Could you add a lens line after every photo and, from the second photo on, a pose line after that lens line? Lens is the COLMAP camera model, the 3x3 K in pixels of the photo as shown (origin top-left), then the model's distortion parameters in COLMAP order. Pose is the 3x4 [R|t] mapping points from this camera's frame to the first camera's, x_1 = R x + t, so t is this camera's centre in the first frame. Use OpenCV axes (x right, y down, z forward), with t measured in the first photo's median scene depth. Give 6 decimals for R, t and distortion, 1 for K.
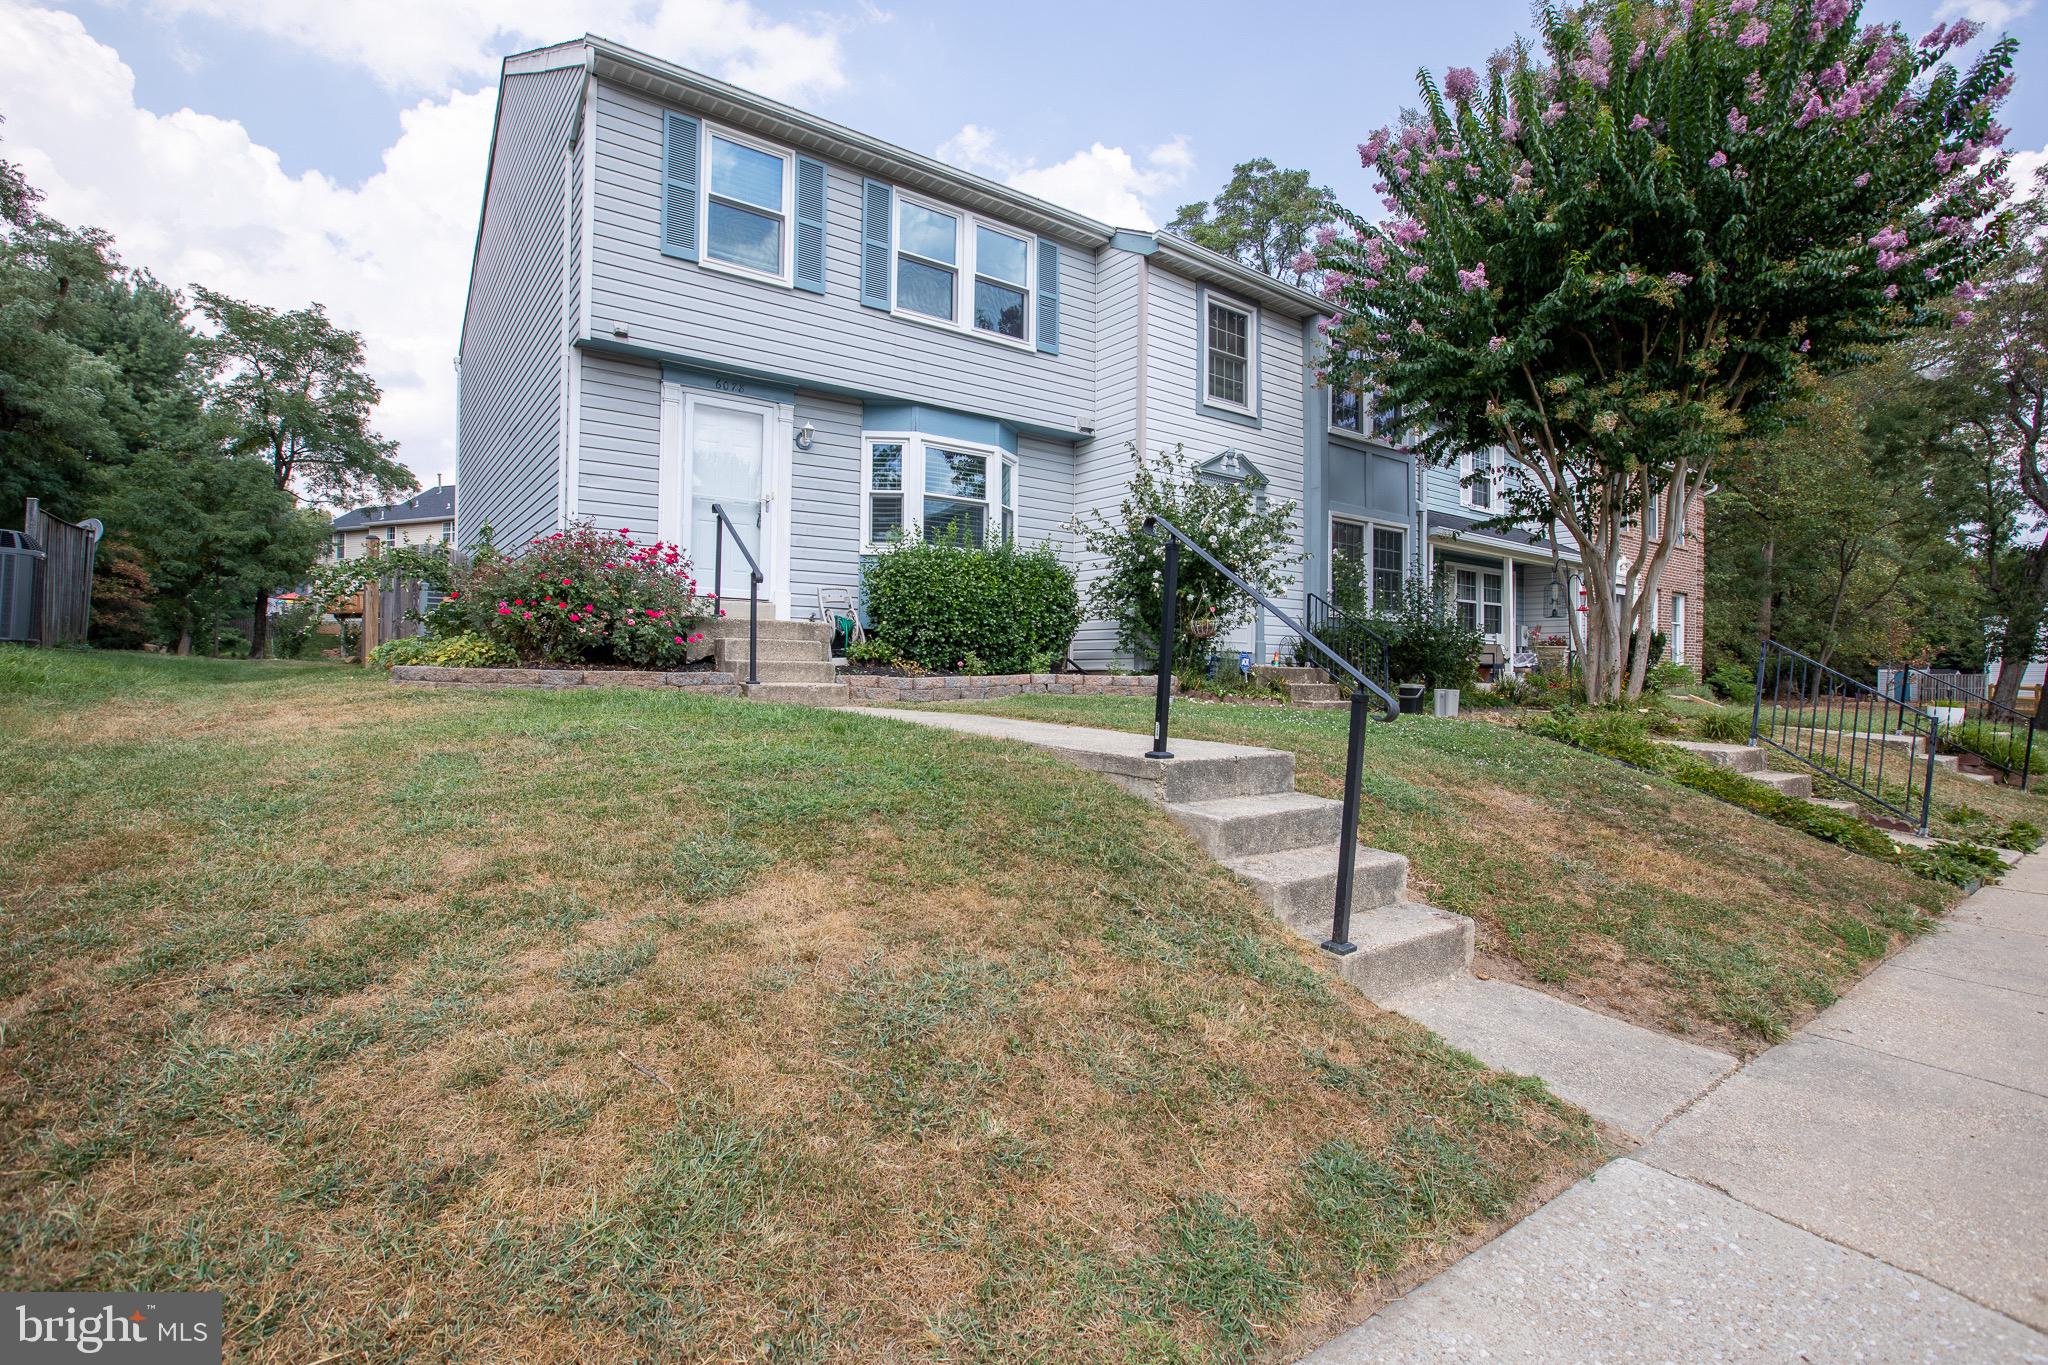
lens RADIAL K [[938.4, 0, 1028.7], [0, 938.4, 669.8], [0, 0, 1]] dist [-0.052775, 0.020381]
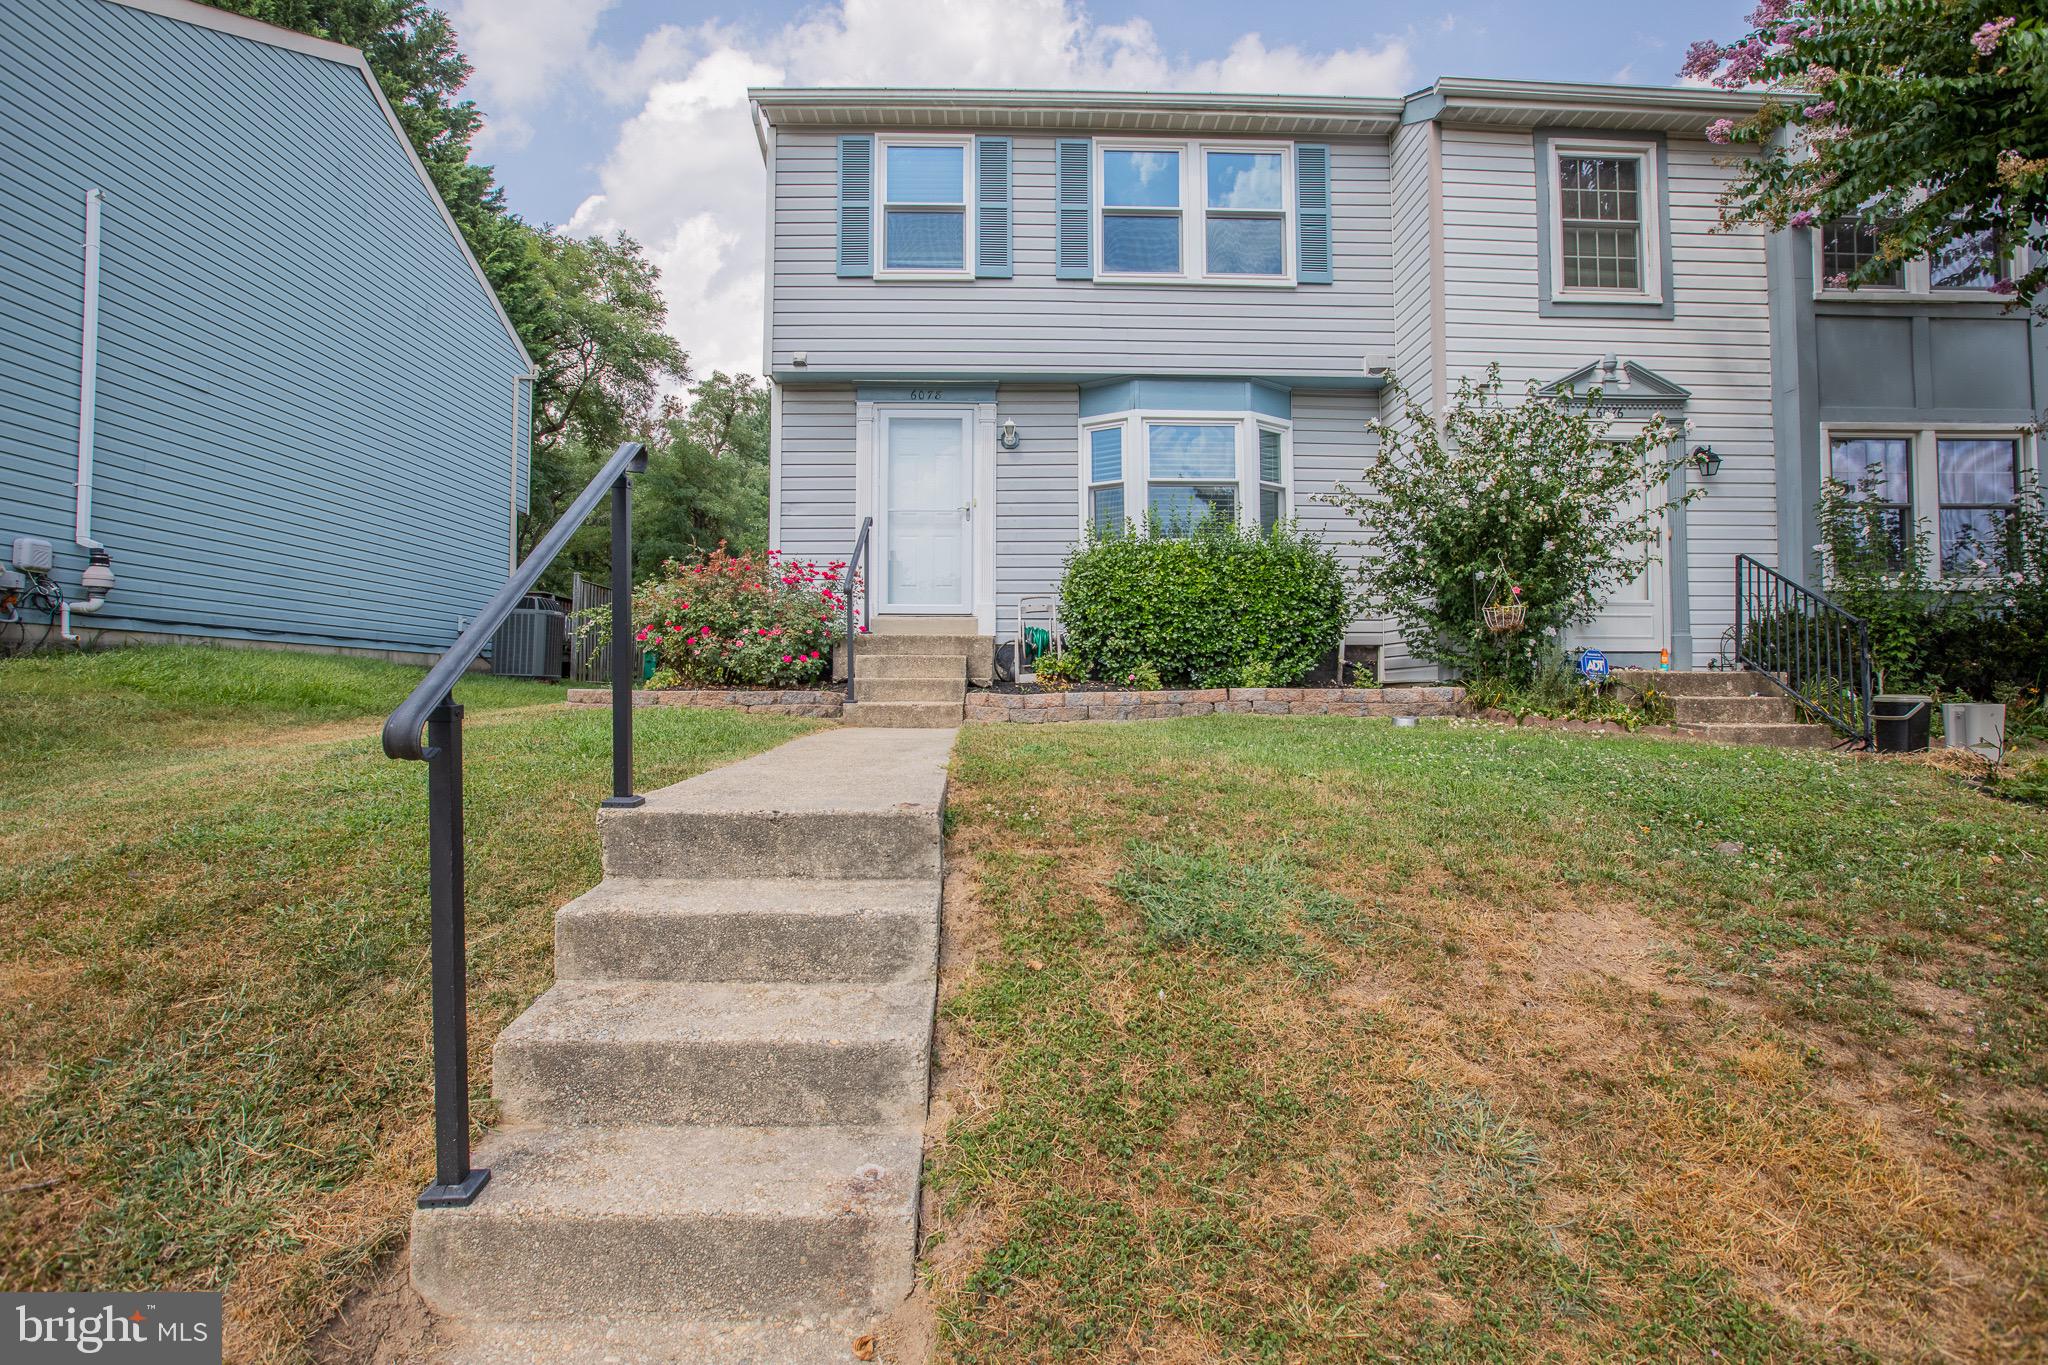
lens RADIAL K [[955.6, 0, 1018.1], [0, 955.6, 668.2], [0, 0, 1]] dist [-0.061663, 0.033721]
pose [[0.824271, -0.028418, -0.565482, 0.276921], [0.013017, 0.999427, -0.031252, 0.009000], [0.566046, 0.018399, 0.824168, 0.222324]]
